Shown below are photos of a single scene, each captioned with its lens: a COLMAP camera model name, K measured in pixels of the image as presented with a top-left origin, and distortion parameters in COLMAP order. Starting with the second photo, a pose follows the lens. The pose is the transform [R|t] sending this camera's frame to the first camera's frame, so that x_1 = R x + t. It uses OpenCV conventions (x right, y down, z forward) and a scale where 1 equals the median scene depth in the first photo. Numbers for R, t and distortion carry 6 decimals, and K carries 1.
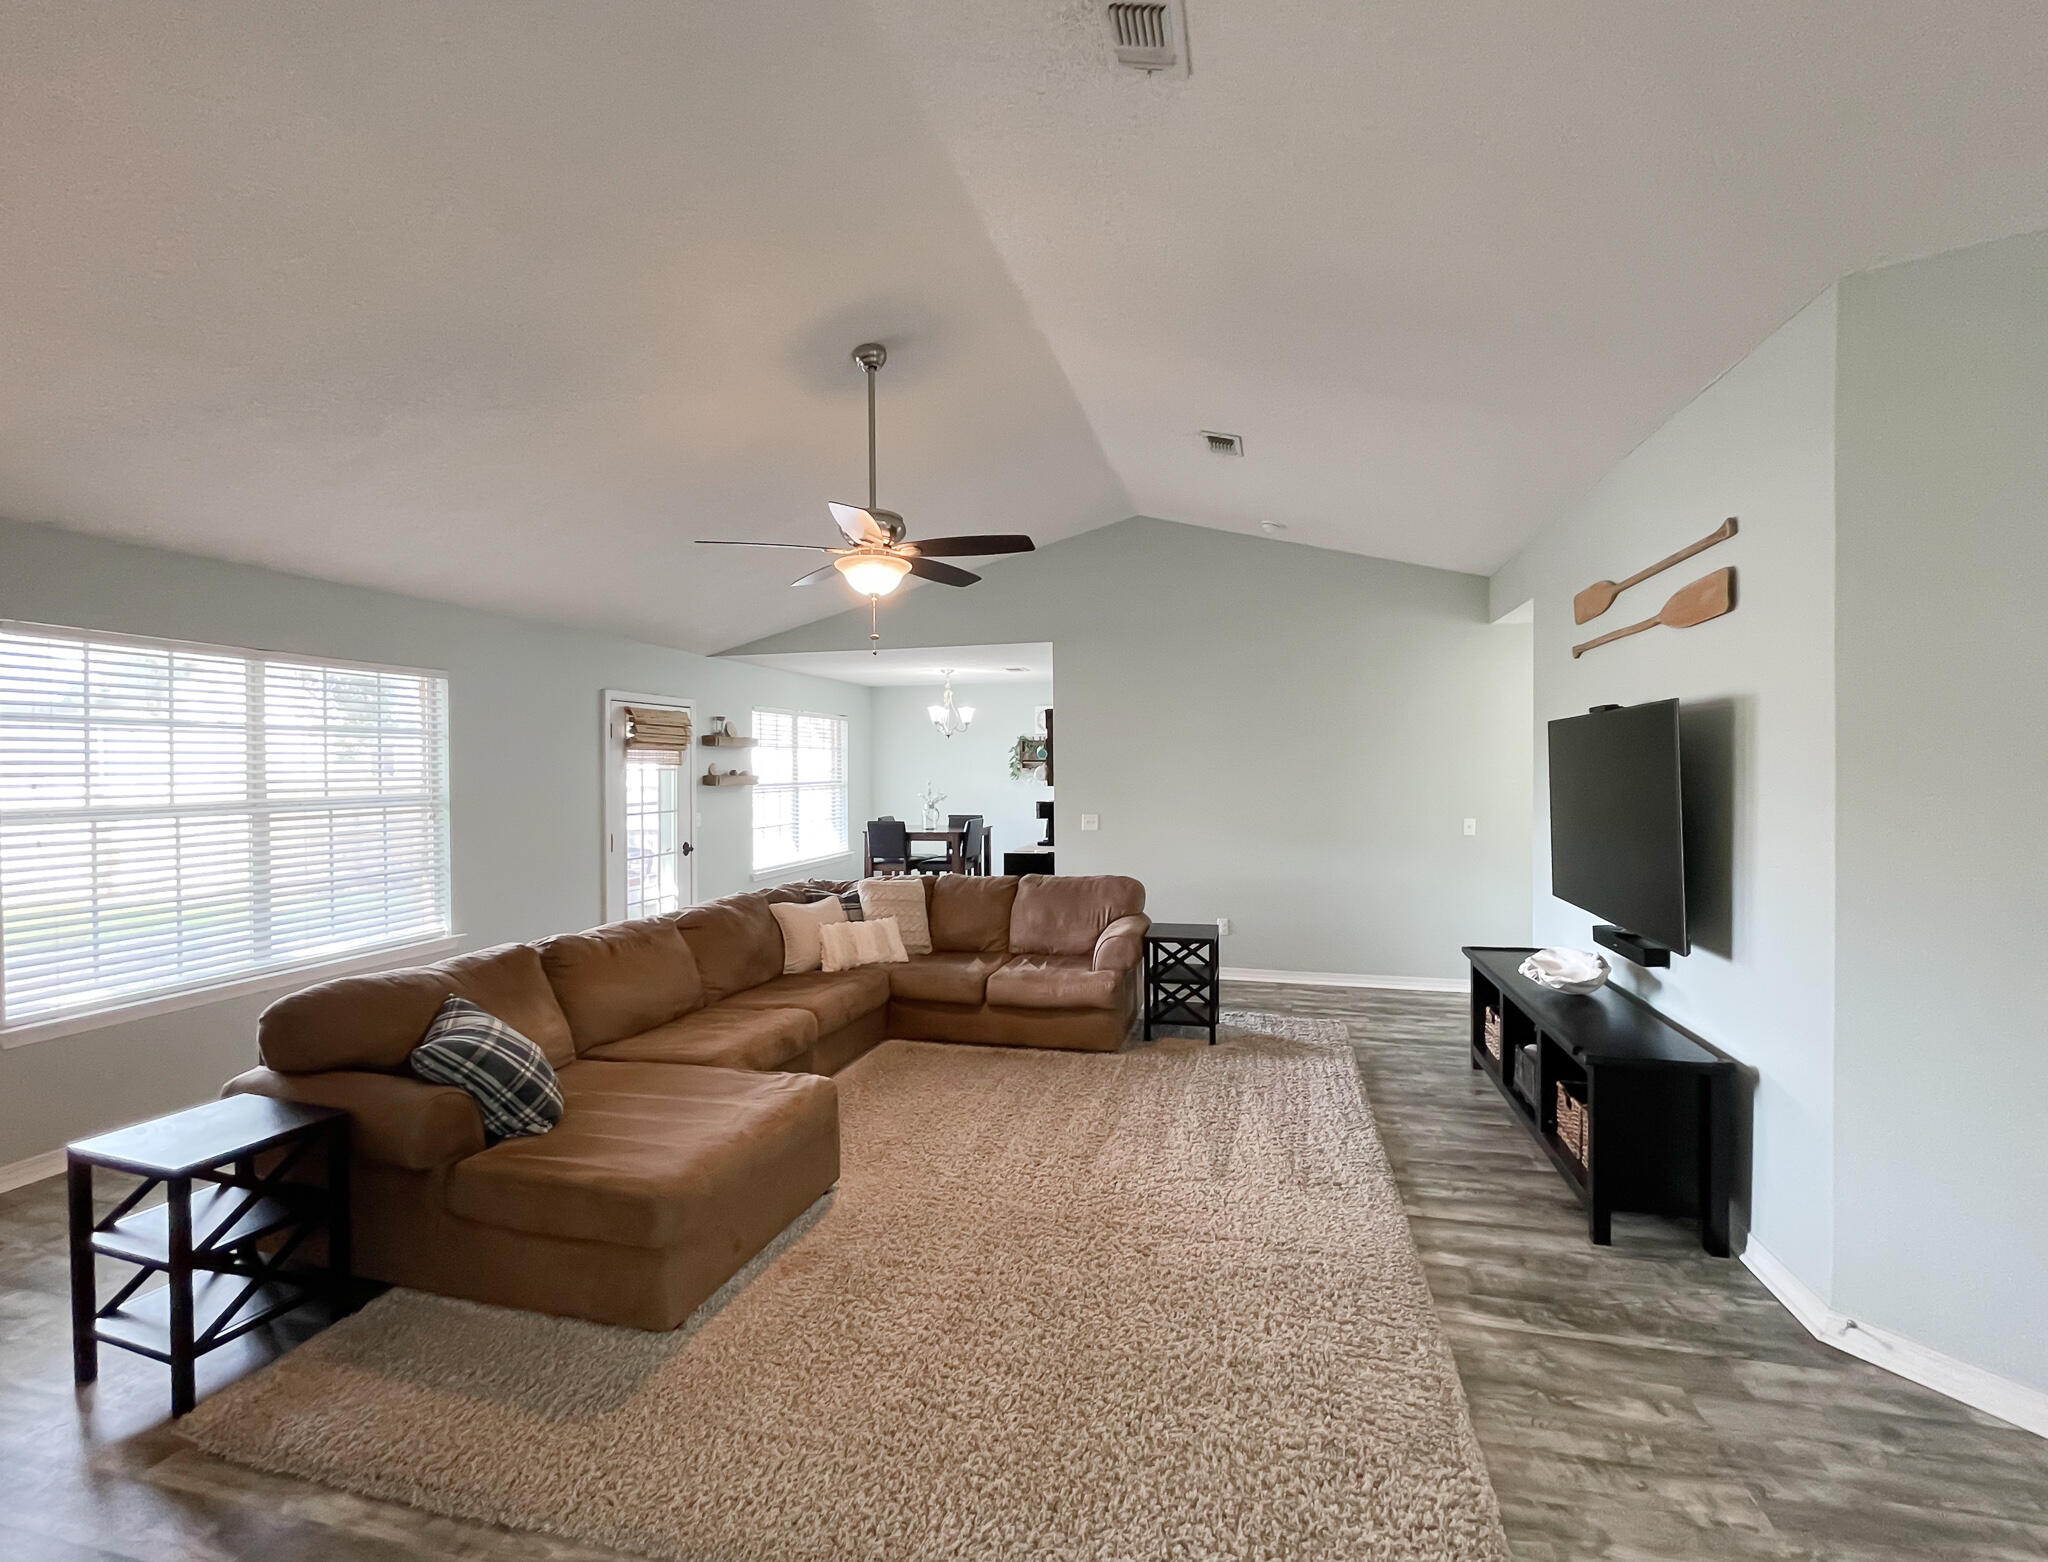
lens RADIAL K [[899.2, 0, 1034.4], [0, 899.2, 774.8], [0, 0, 1]] dist [-0.001798, 0.000212]
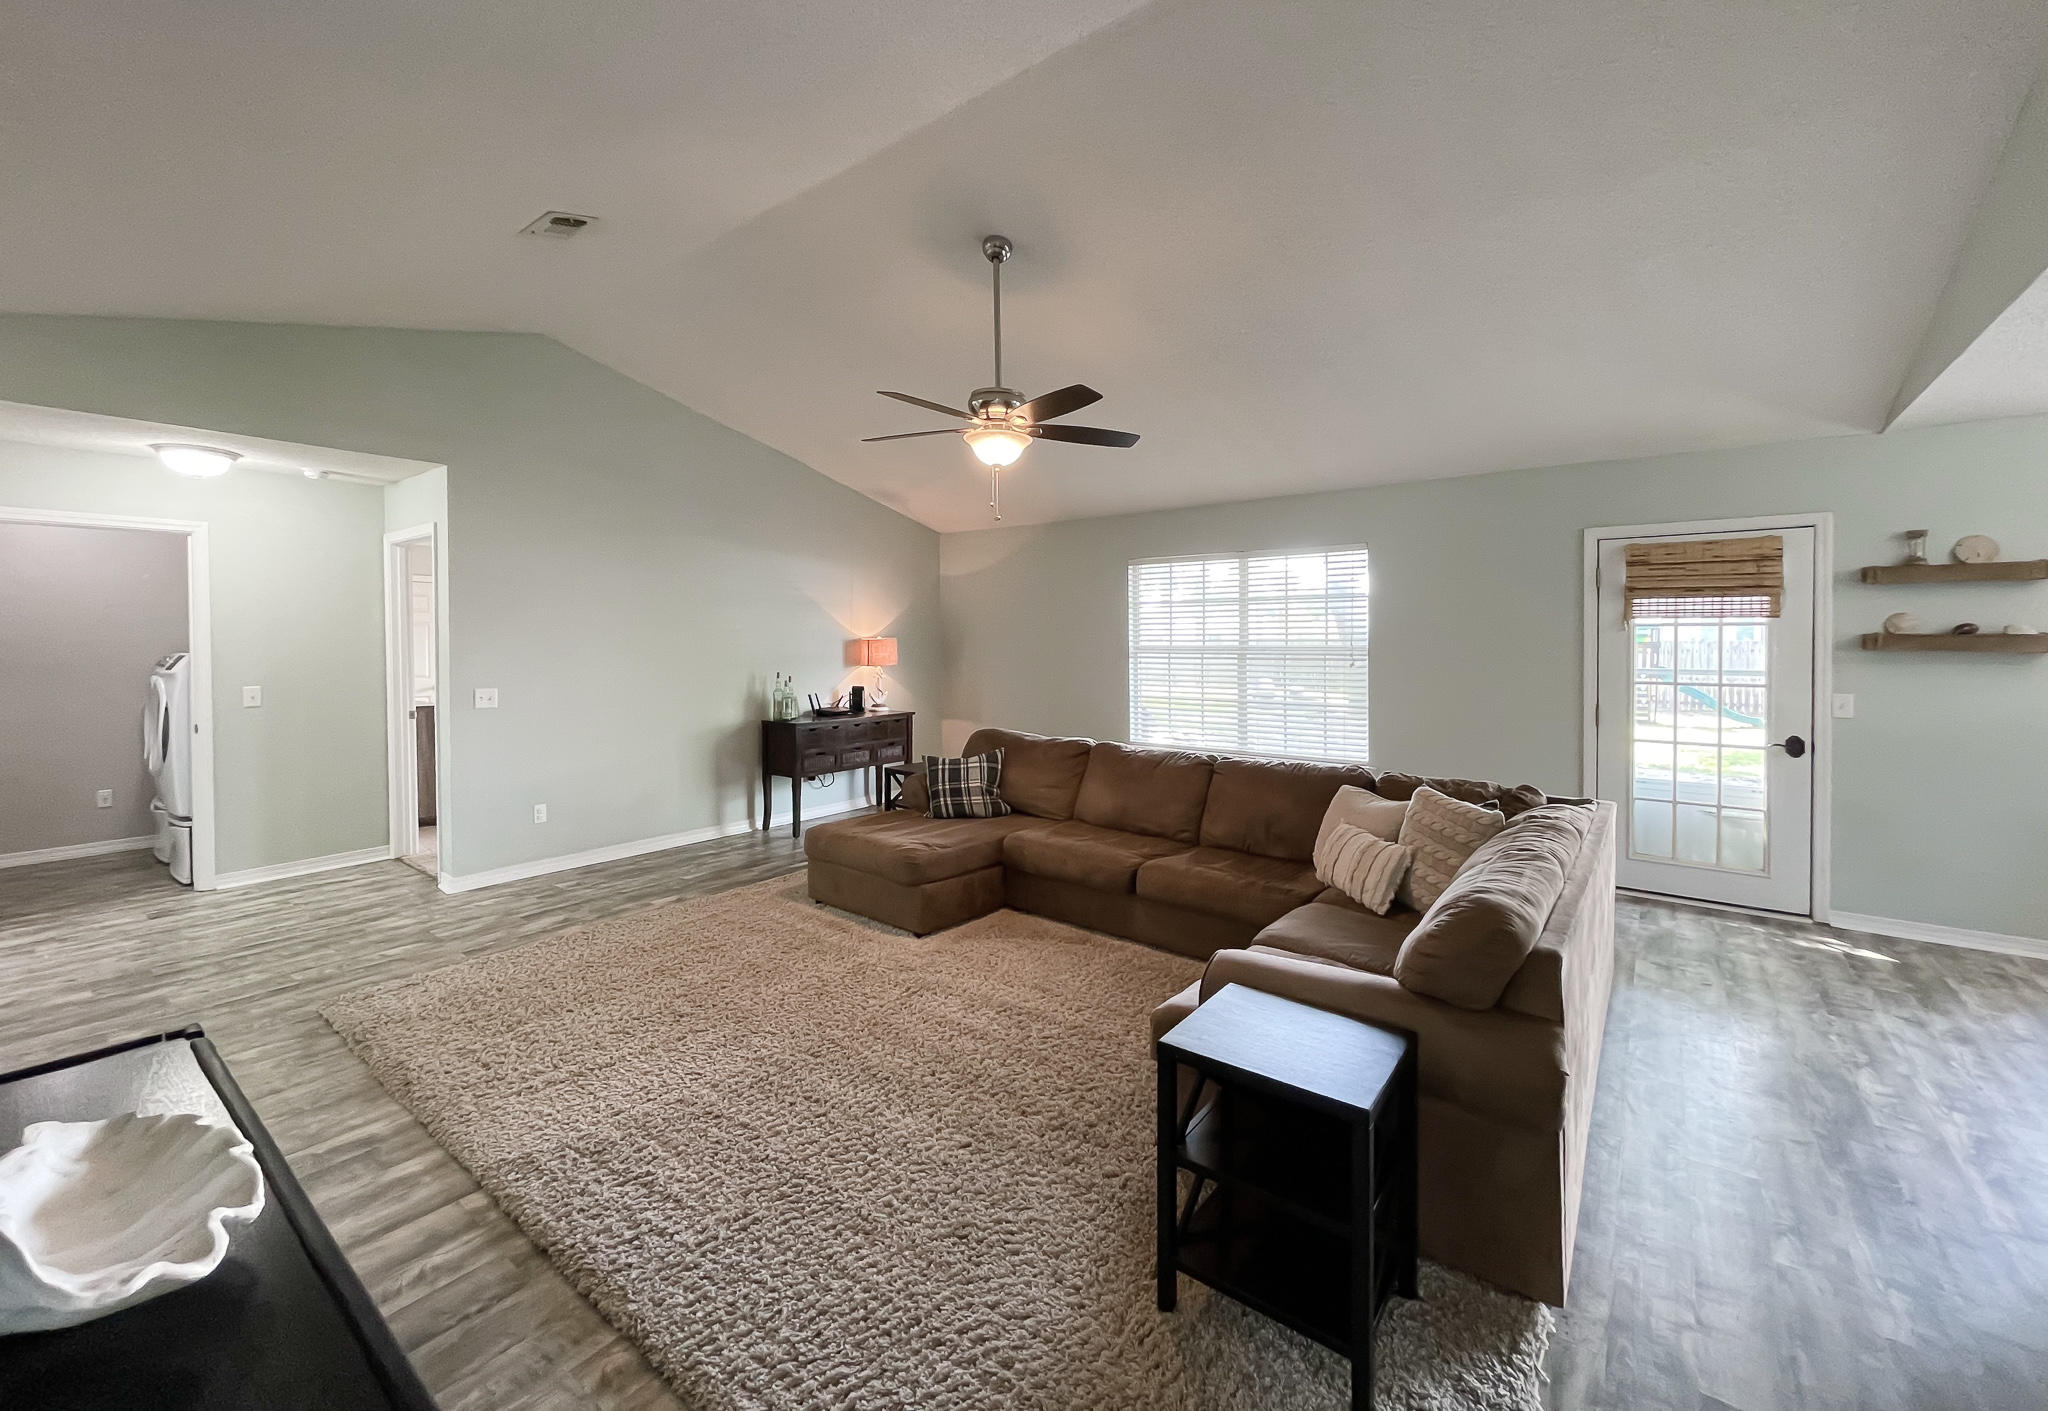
lens RADIAL K [[797.5, 0, 1009.8], [0, 797.5, 639.6], [0, 0, 1]] dist [0.007684, 0.000055]
pose [[-0.394814, 0.013024, -0.918669, 0.546155], [-0.002722, 0.999879, 0.015346, -0.003144], [0.918757, 0.008559, -0.394730, 1.065899]]
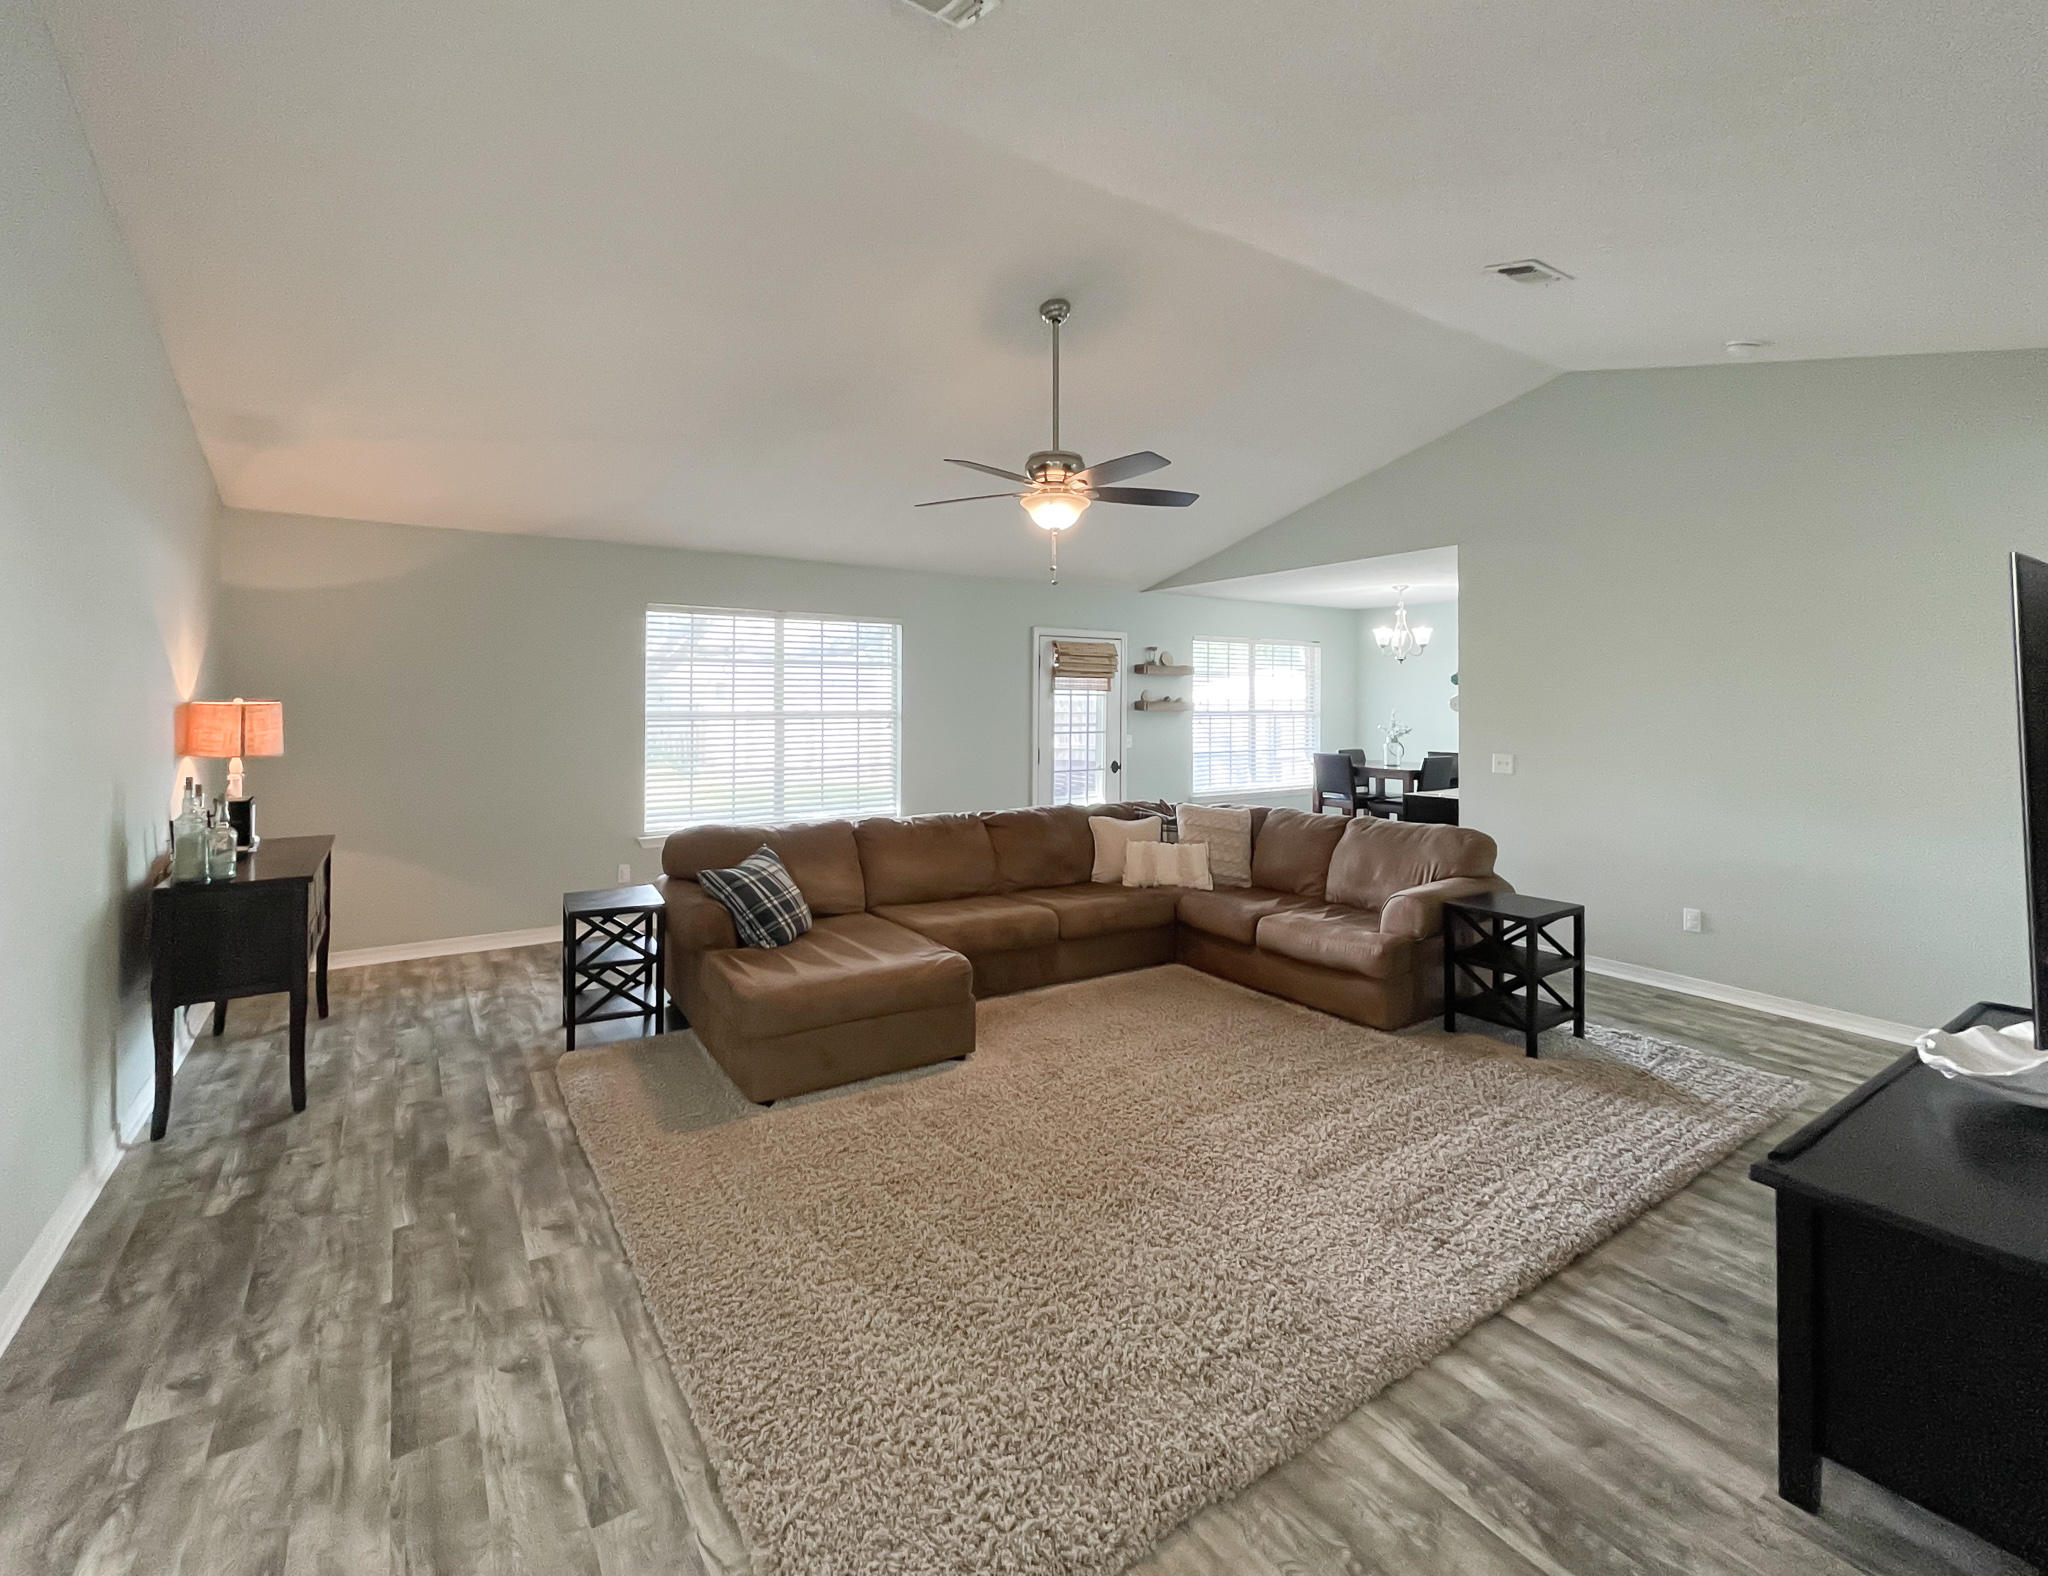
lens RADIAL K [[899.2, 0, 977.5], [0, 899.2, 689.2], [0, 0, 1]] dist [-0.001798, 0.000212]
pose [[0.726241, 0.001707, -0.687438, 0.376066], [-0.015844, 0.999773, -0.014256, 0.007405], [0.687258, 0.021245, 0.726103, 0.118448]]
